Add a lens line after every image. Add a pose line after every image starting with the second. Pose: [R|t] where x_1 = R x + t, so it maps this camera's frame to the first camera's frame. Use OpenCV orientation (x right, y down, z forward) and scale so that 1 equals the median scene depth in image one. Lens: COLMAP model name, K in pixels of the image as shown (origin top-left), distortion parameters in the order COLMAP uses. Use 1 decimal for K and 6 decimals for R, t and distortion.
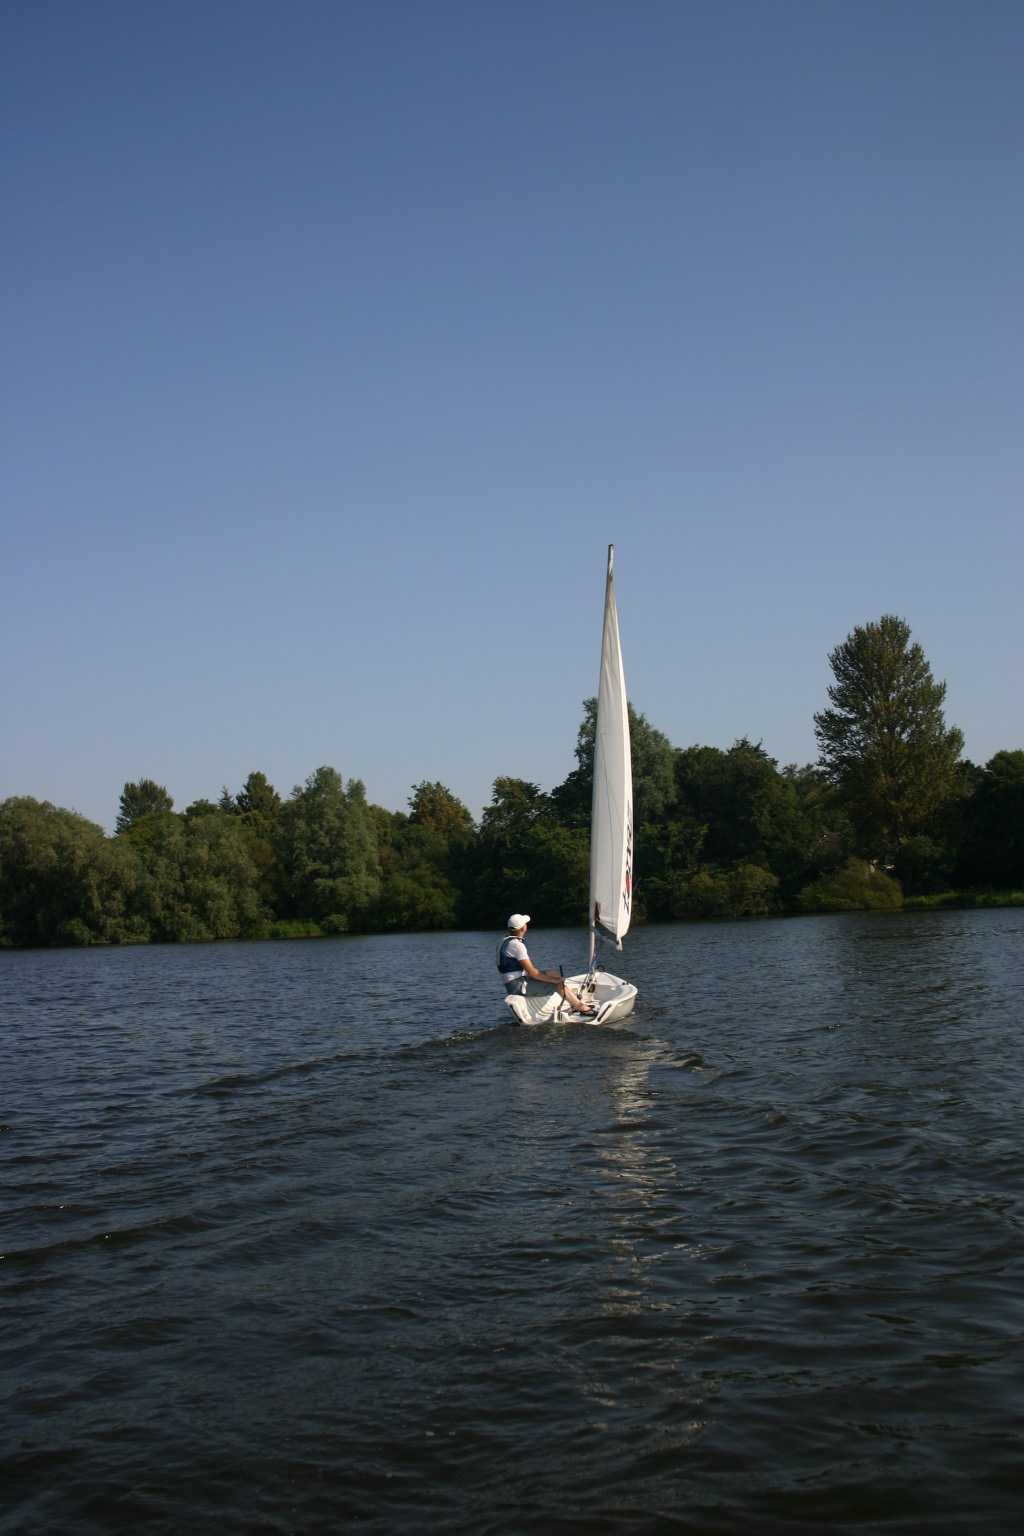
lens RADIAL K [[1525.5, 0, 484.9], [0, 1525.5, 753.1], [0, 0, 1]] dist [-0.097627, 0.000000]
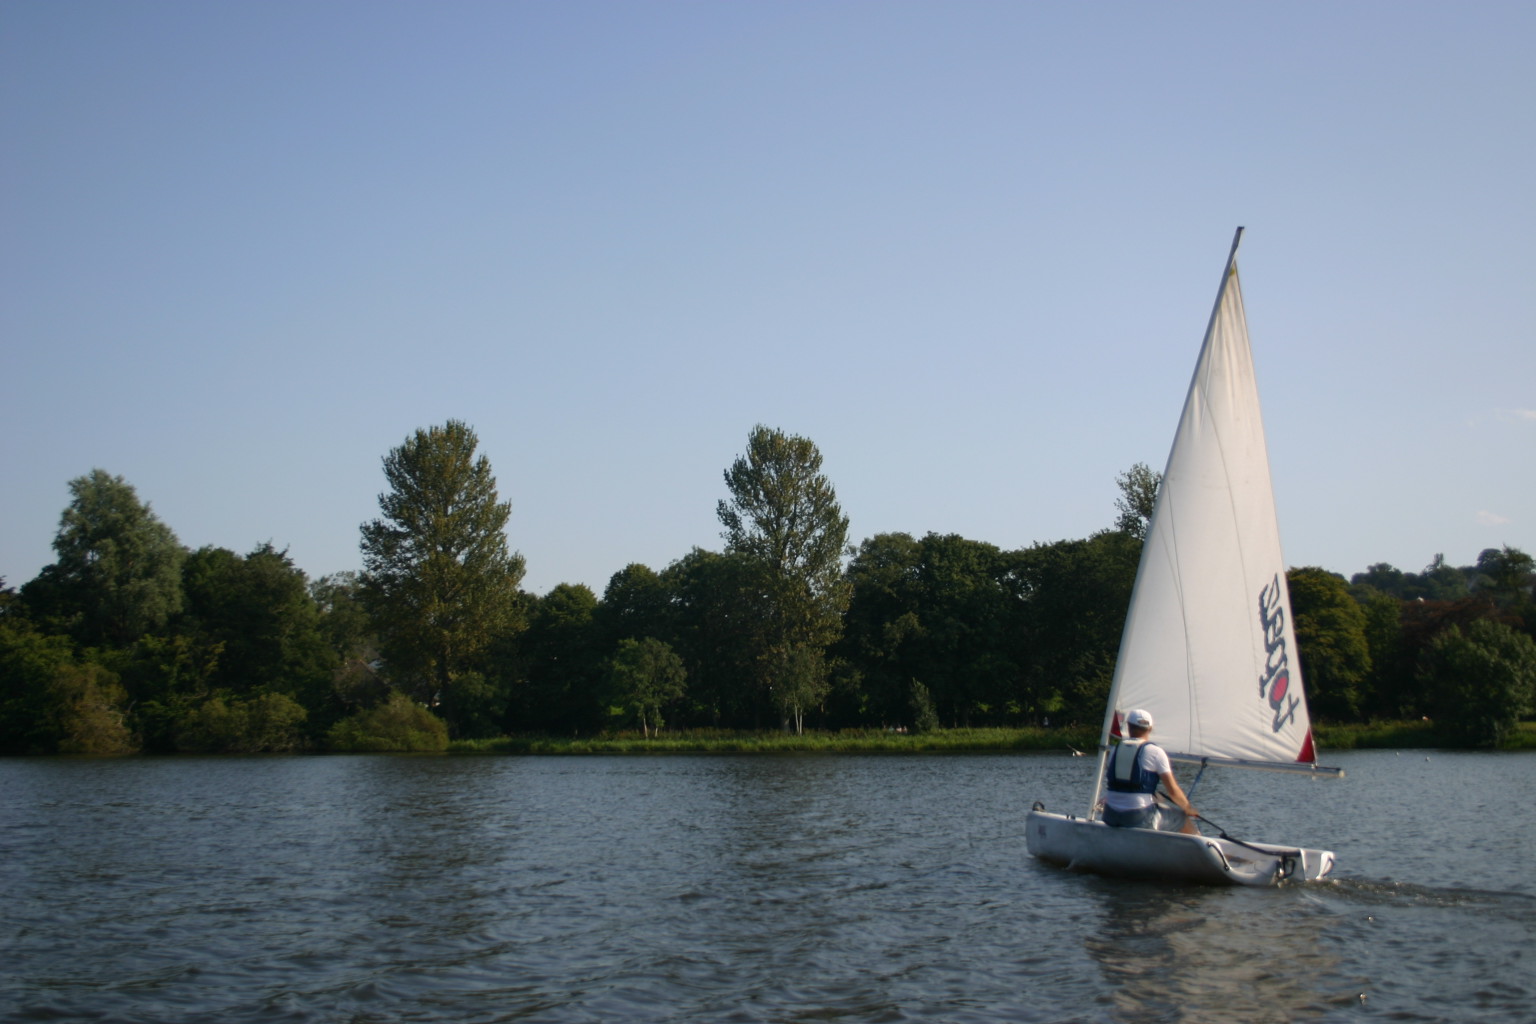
lens RADIAL K [[1871.6, 0, 757.3], [0, 1871.6, 511.1], [0, 0, 1]] dist [-0.049093, 0.000000]
pose [[0.885287, 0.095926, 0.455044, -0.067661], [-0.085244, 0.995388, -0.043992, -0.004963], [-0.457166, 0.000156, 0.889381, -0.052980]]
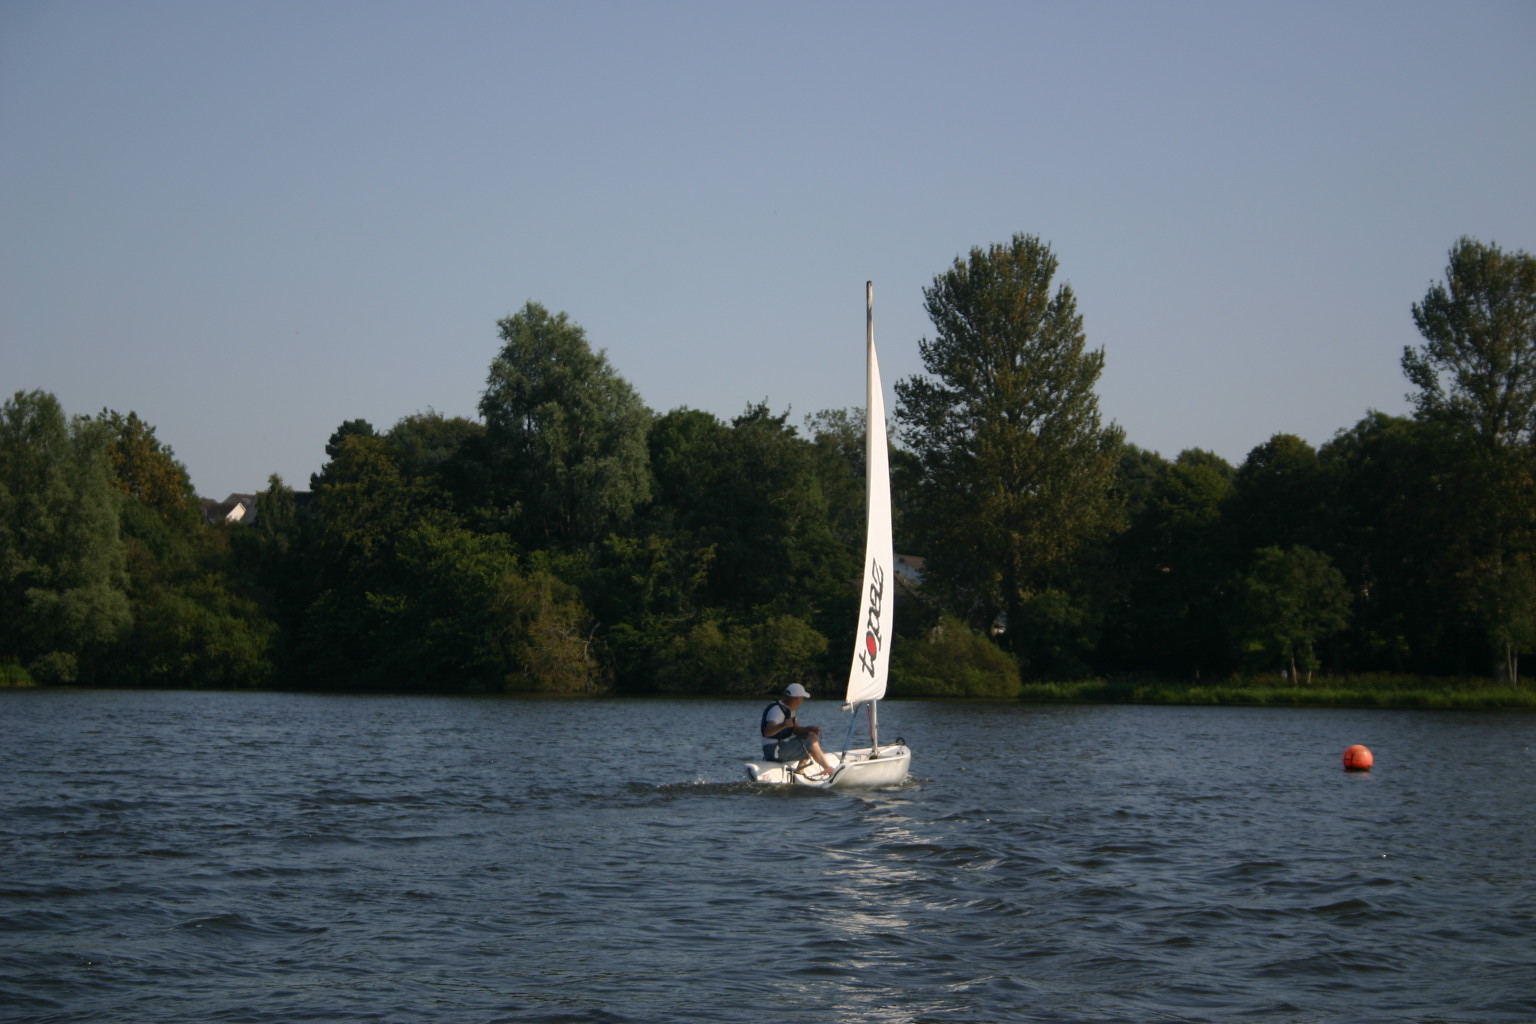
lens RADIAL K [[3554.8, 0, 728.3], [0, 3554.8, 484.6], [0, 0, 1]] dist [0.123832, 0.000000]
pose [[0.966441, 0.072292, 0.246507, -0.203341], [-0.084635, 0.995615, 0.039835, -0.035109], [-0.242547, -0.059361, 0.968322, -0.396239]]
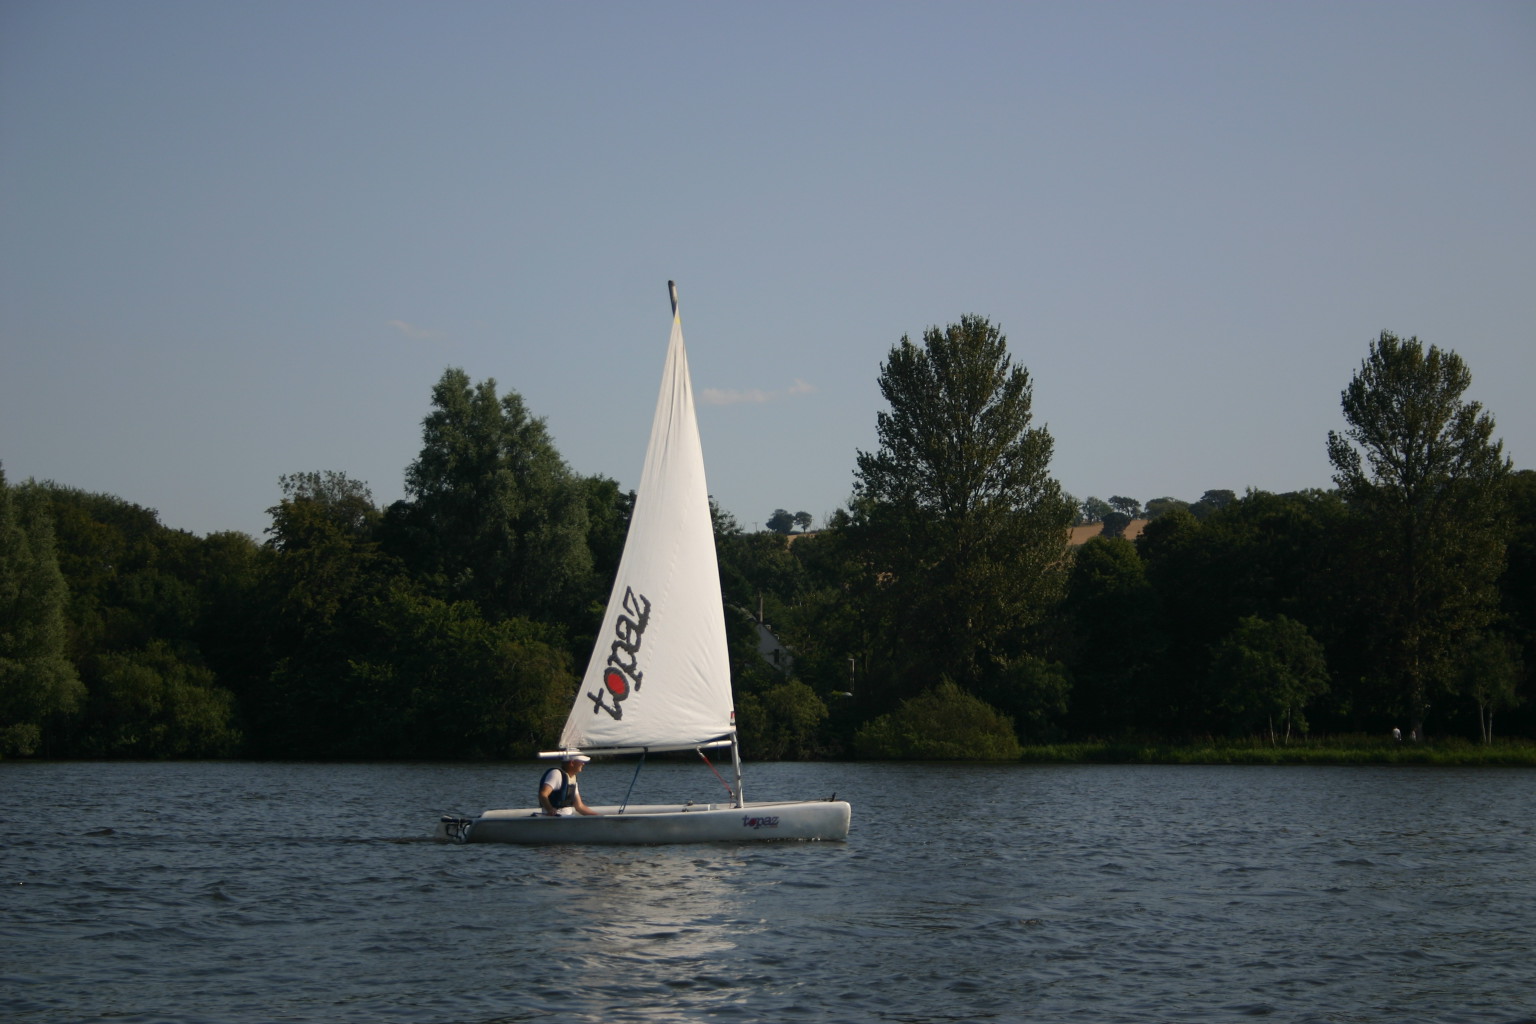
lens RADIAL K [[3526.2, 0, 766.8], [0, 3526.2, 511.0], [0, 0, 1]] dist [0.101129, 0.000000]
pose [[0.837625, 0.084850, 0.539616, -0.609299], [-0.101091, 0.994877, 0.000485, 0.001288], [-0.536810, -0.054956, 0.841911, -0.238789]]
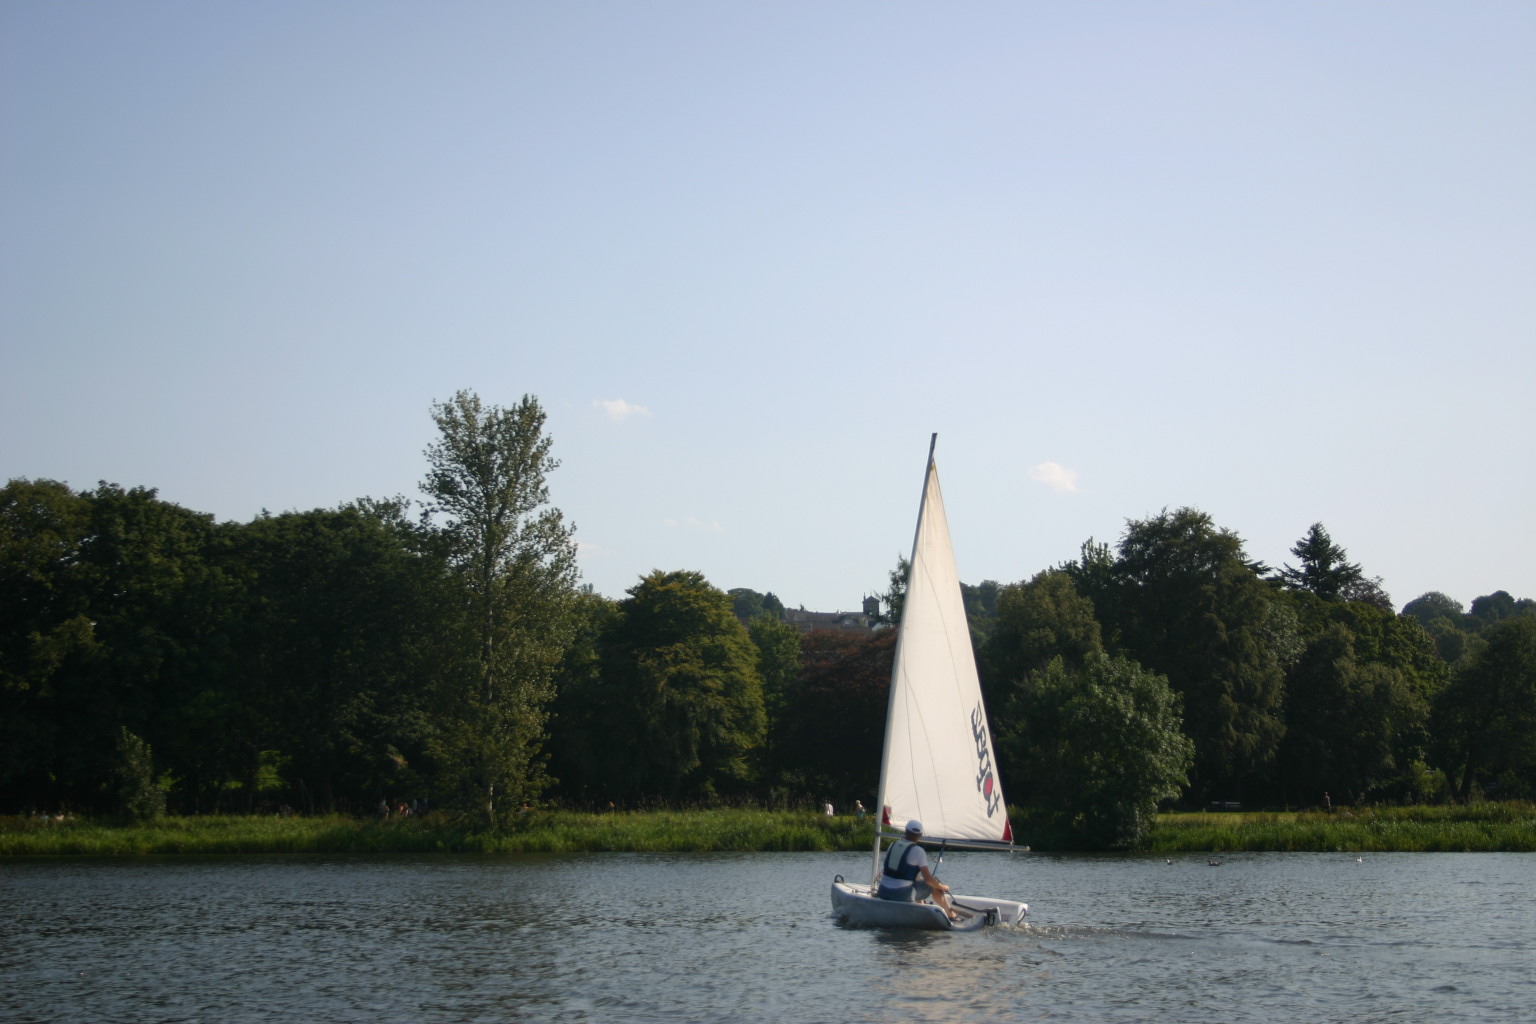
lens RADIAL K [[2626.2, 0, 769.3], [0, 2626.2, 528.0], [0, 0, 1]] dist [0.011824, 0.000000]
pose [[0.593226, 0.133844, 0.793832, -0.058406], [-0.110986, 0.990264, -0.084024, 0.016594], [-0.797349, -0.038259, 0.602305, 0.146804]]
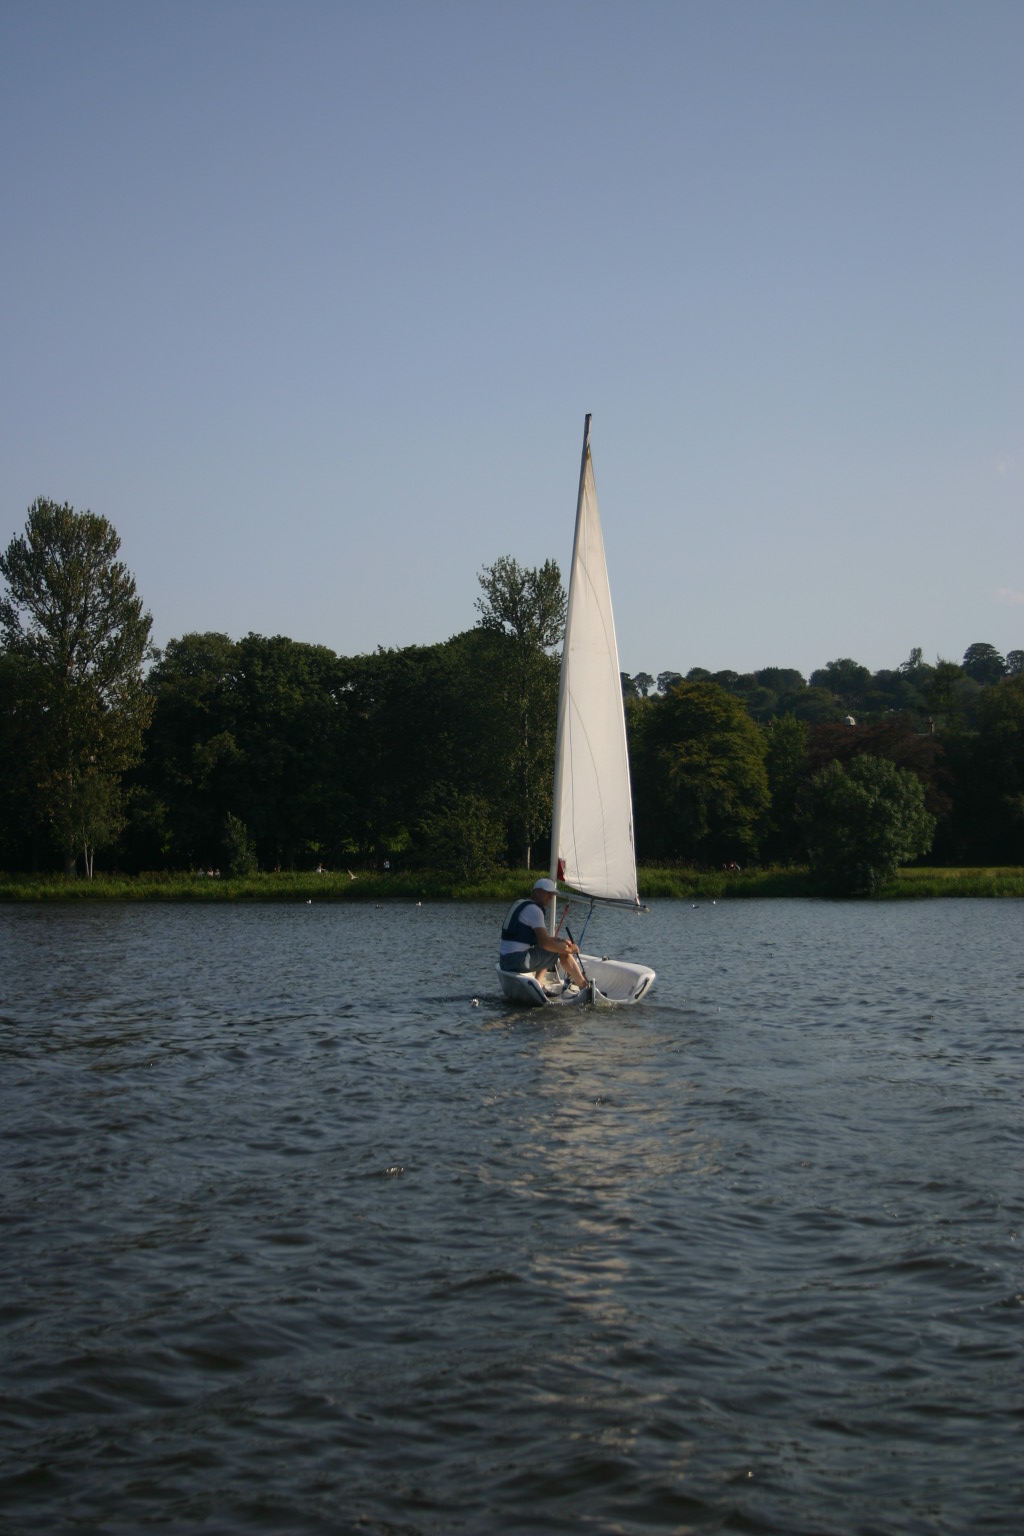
lens RADIAL K [[2626.2, 0, 508.9], [0, 2626.2, 773.1], [0, 0, 1]] dist [0.011824, 0.000000]
pose [[0.782330, 0.067758, 0.619167, -0.156329], [-0.099539, 0.994890, 0.016895, -0.016319], [-0.614859, -0.074848, 0.785077, -0.193220]]
